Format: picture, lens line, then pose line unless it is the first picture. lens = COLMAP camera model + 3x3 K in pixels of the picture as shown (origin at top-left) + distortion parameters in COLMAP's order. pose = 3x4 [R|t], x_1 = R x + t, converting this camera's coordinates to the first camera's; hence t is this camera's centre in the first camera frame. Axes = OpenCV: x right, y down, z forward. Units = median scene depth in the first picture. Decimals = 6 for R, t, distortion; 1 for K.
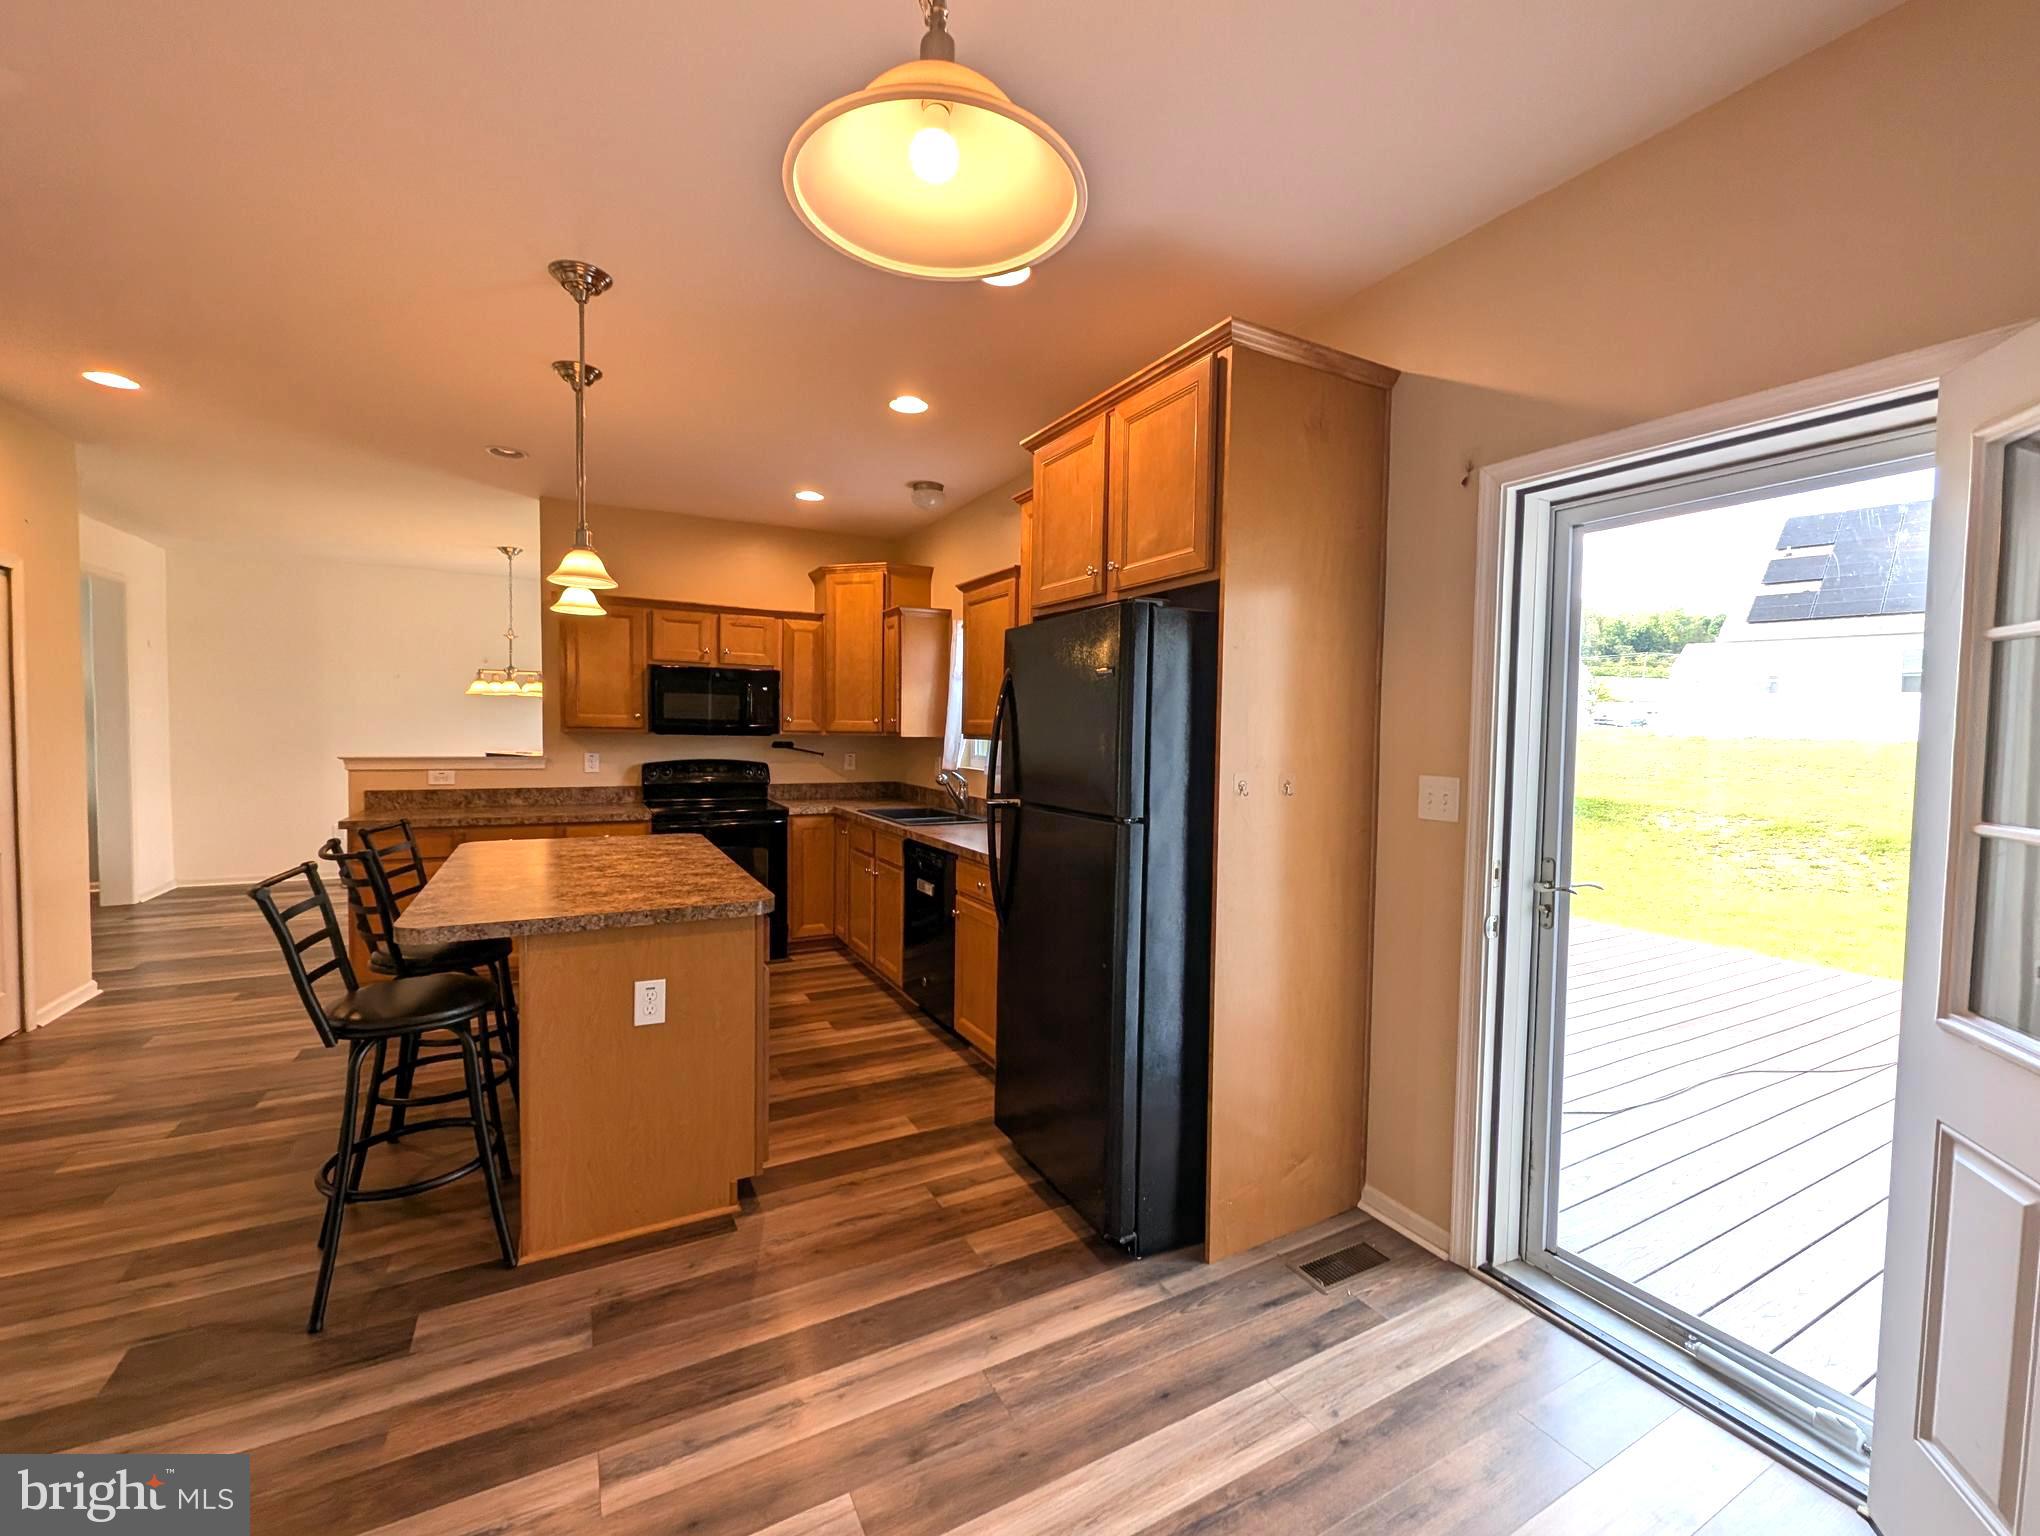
lens RADIAL K [[841.6, 0, 1016.3], [0, 841.6, 766.0], [0, 0, 1]] dist [0.000864, -0.000631]
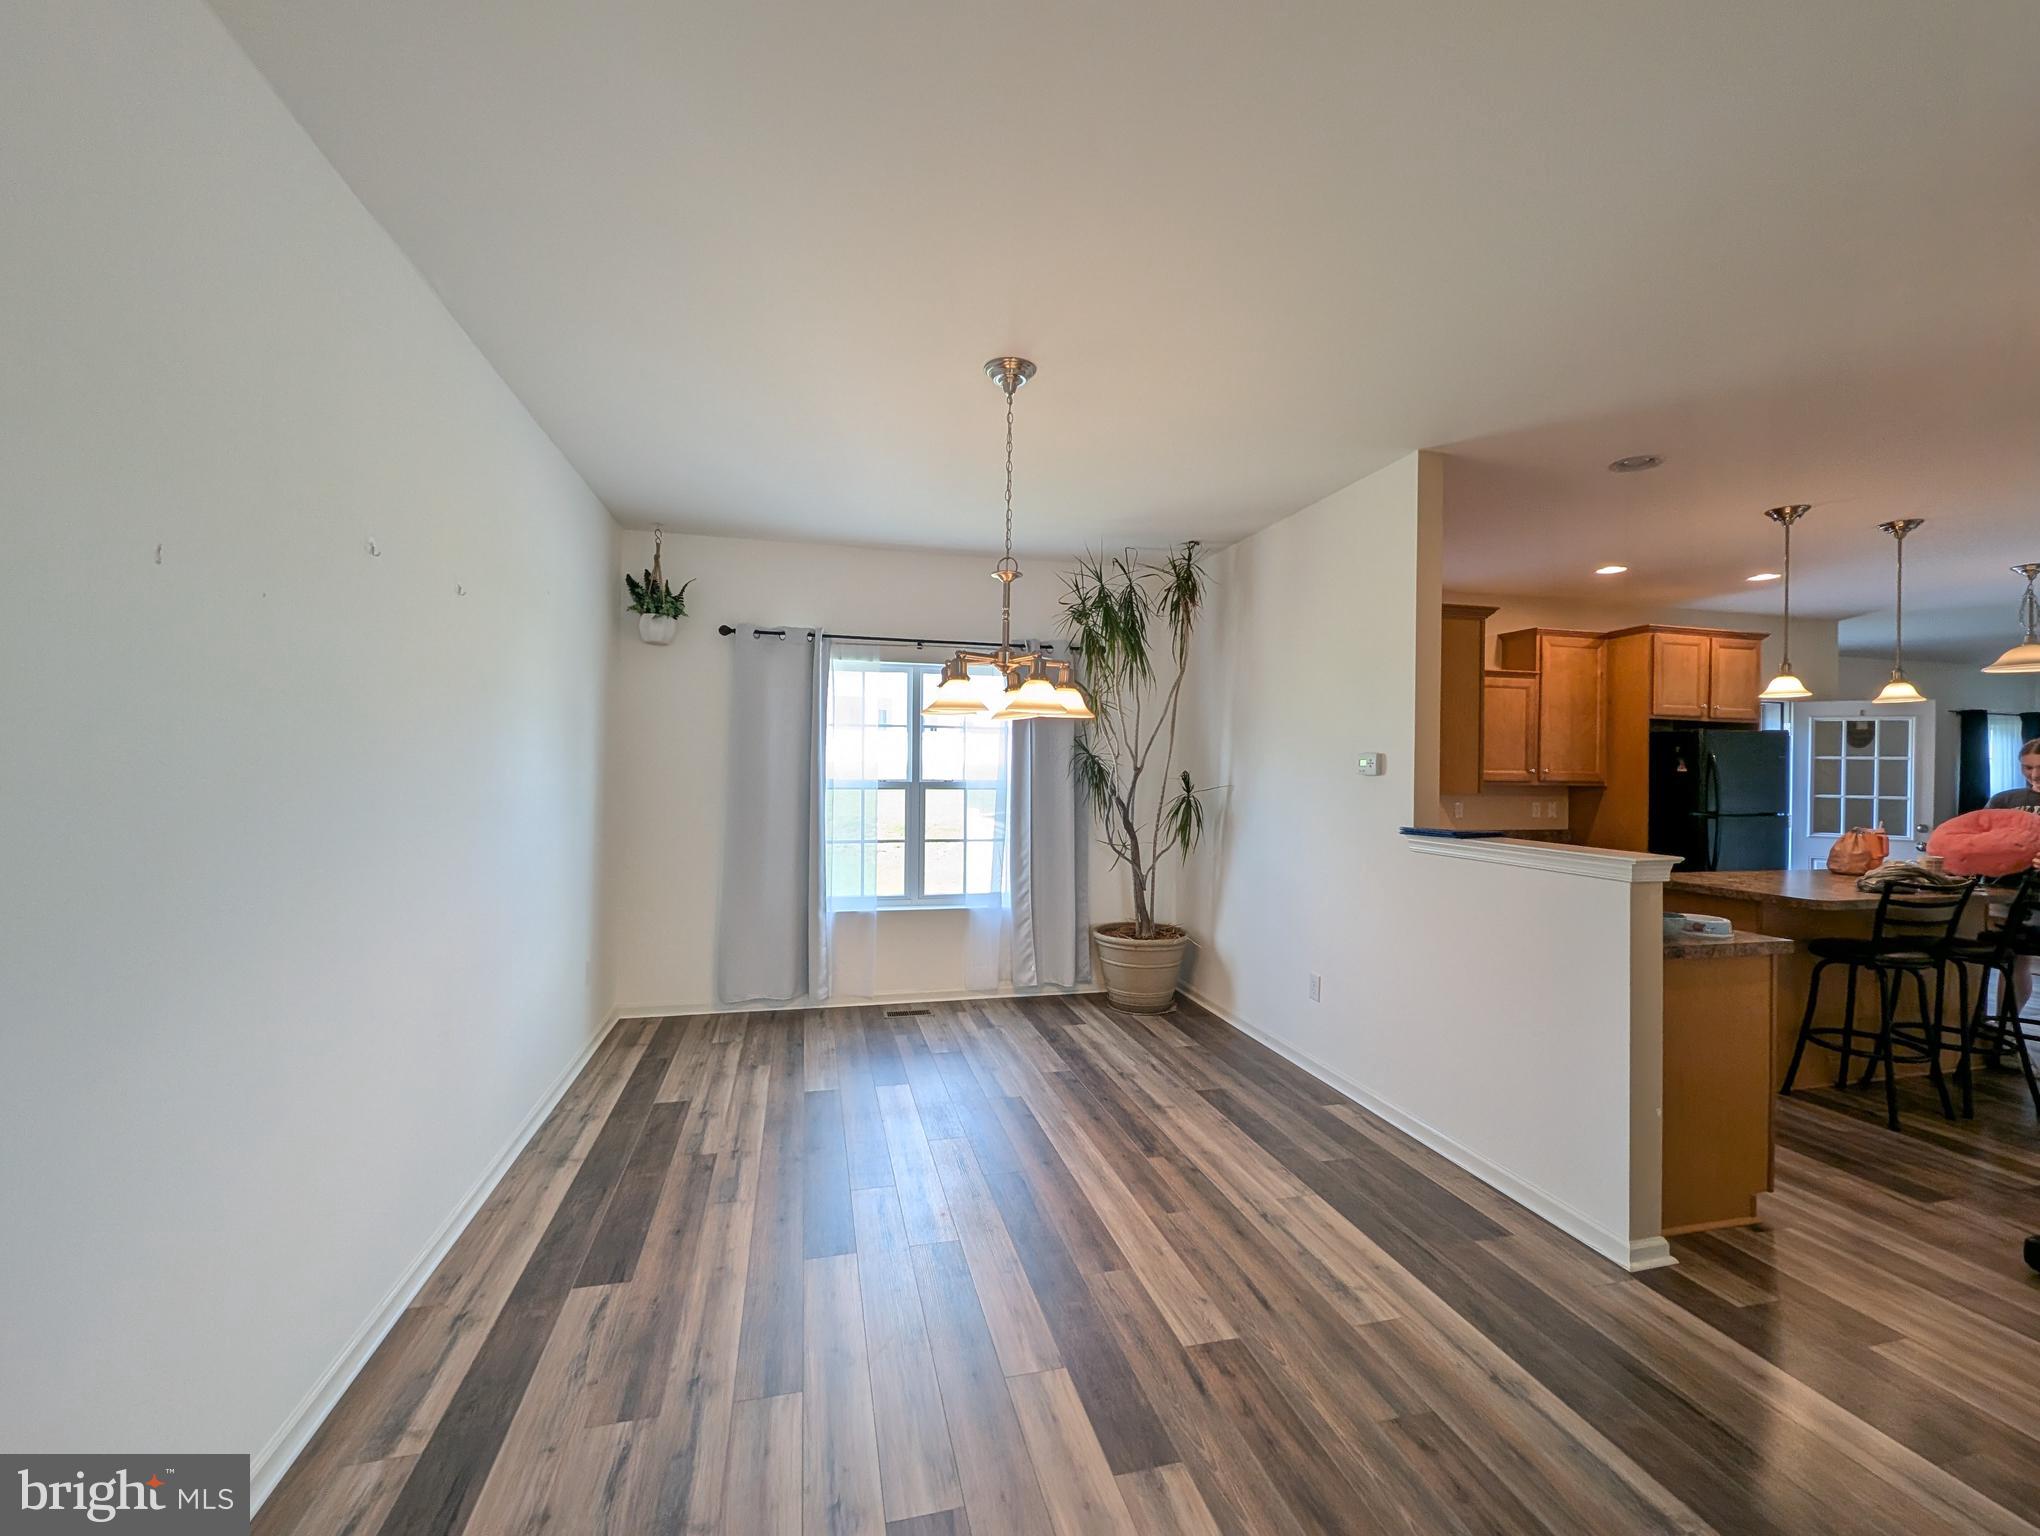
lens RADIAL K [[841.6, 0, 1018.5], [0, 841.6, 766.8], [0, 0, 1]] dist [0.000864, -0.000631]
pose [[0.243408, -0.014337, 0.969818, -1.331762], [0.035949, 0.999337, 0.005751, -0.081281], [-0.969258, 0.033464, 0.243762, 1.184992]]
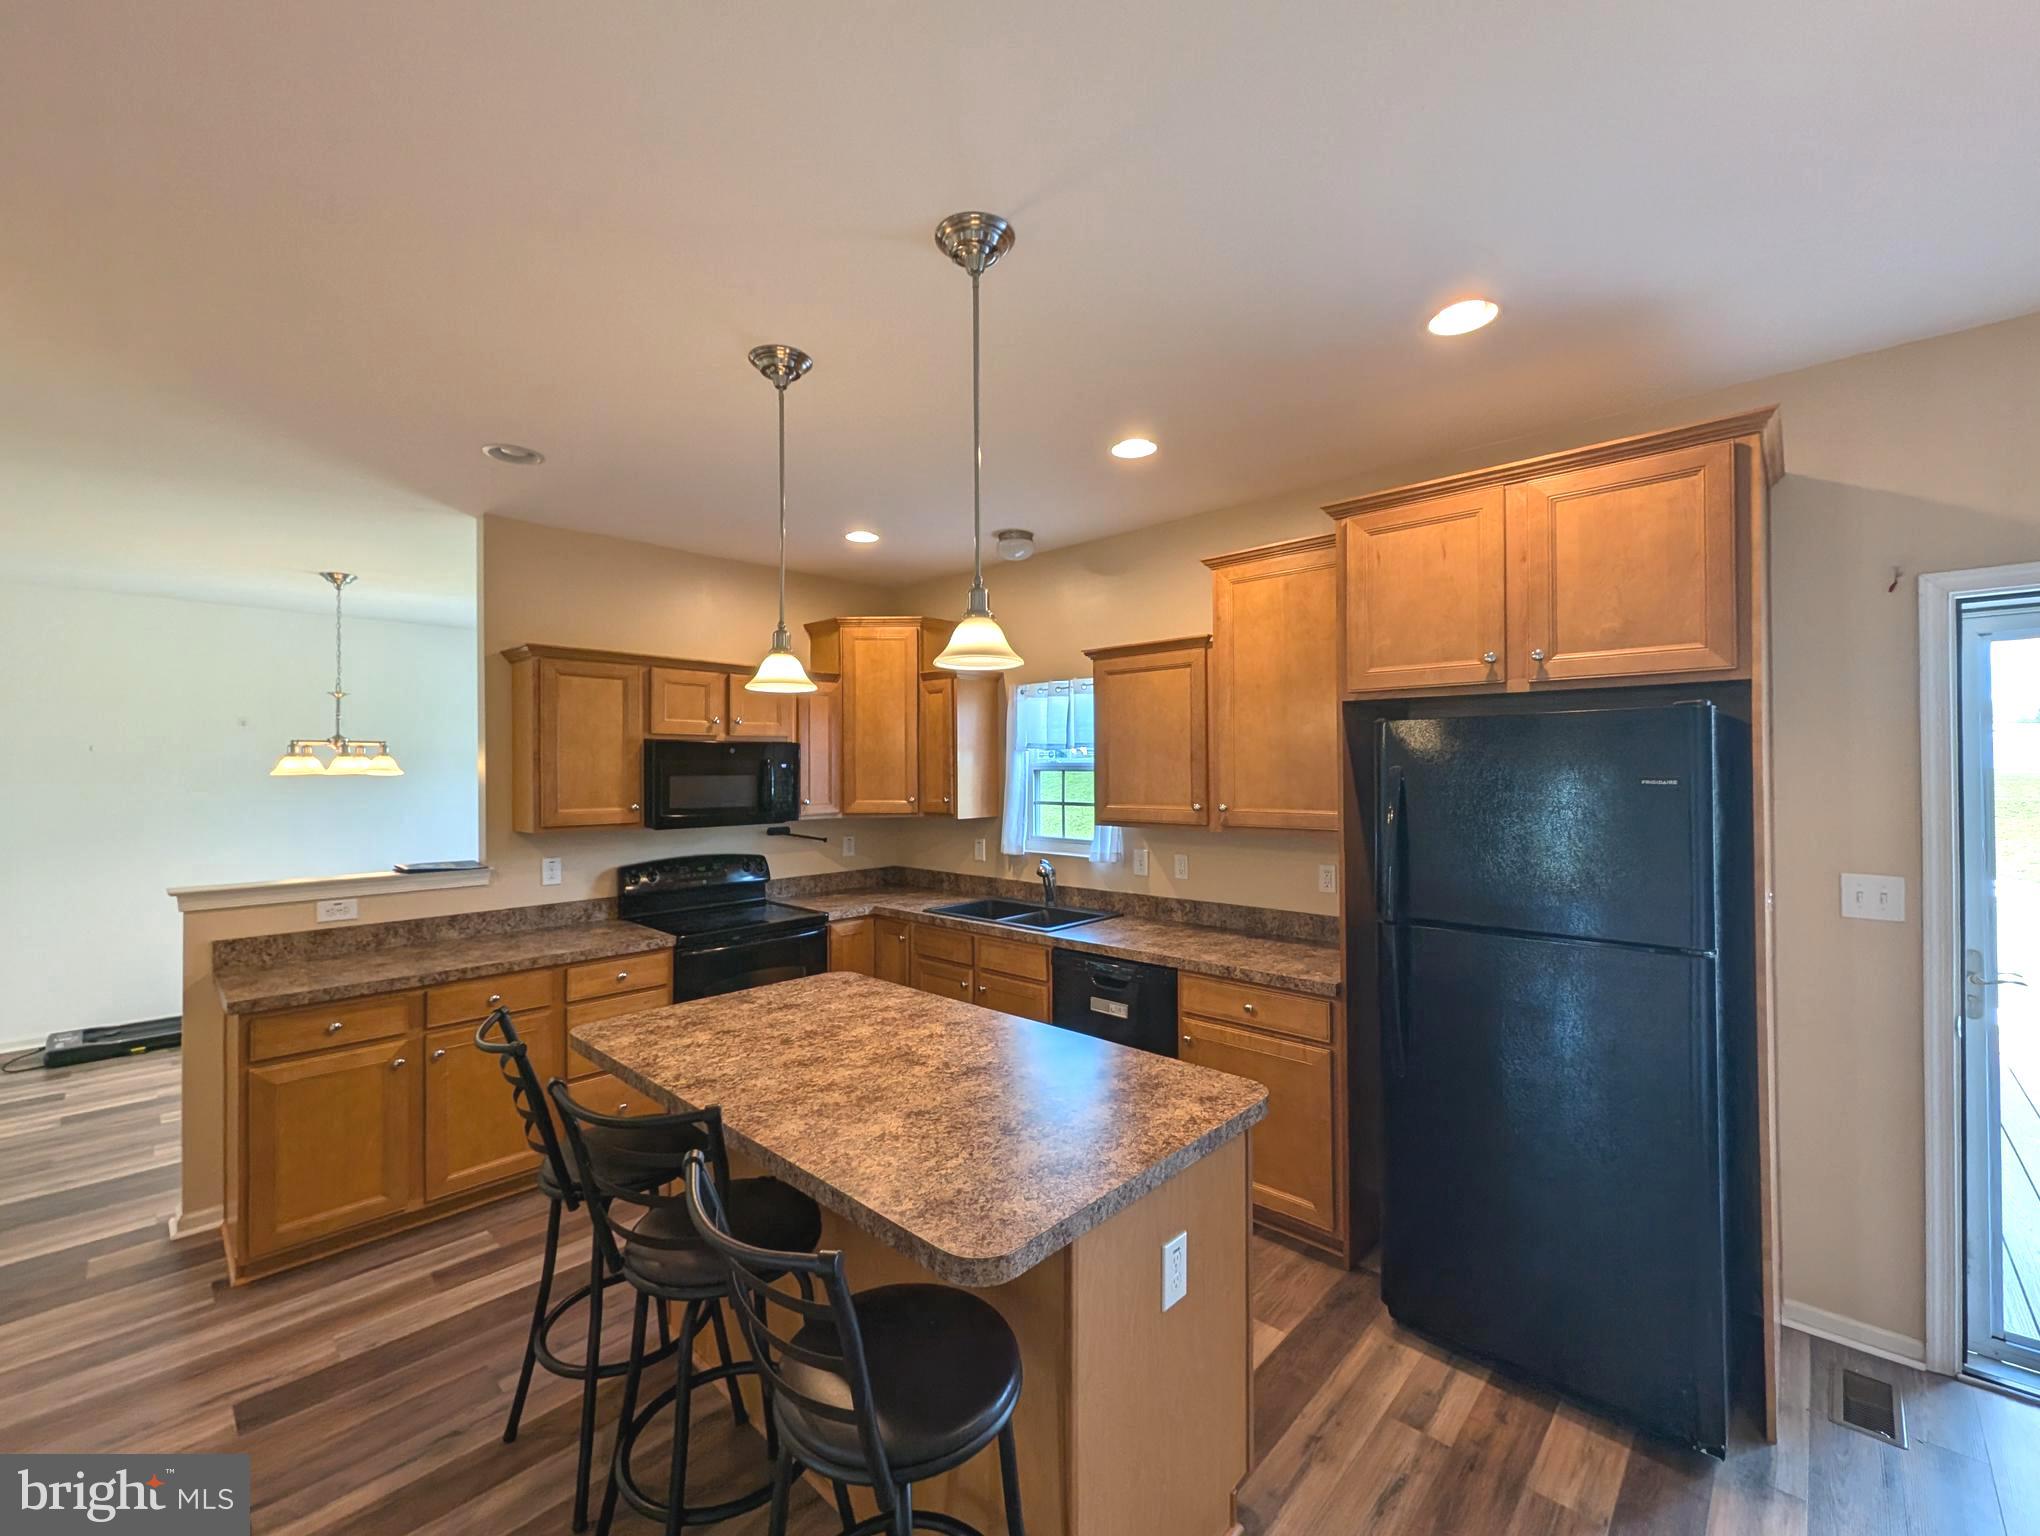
lens RADIAL K [[841.6, 0, 1018.0], [0, 841.6, 764.1], [0, 0, 1]] dist [0.000864, -0.000631]
pose [[0.947890, -0.019845, 0.317979, -0.363453], [0.036026, 0.998333, -0.045087, -0.051791], [-0.316554, 0.054193, 0.947025, 0.169958]]
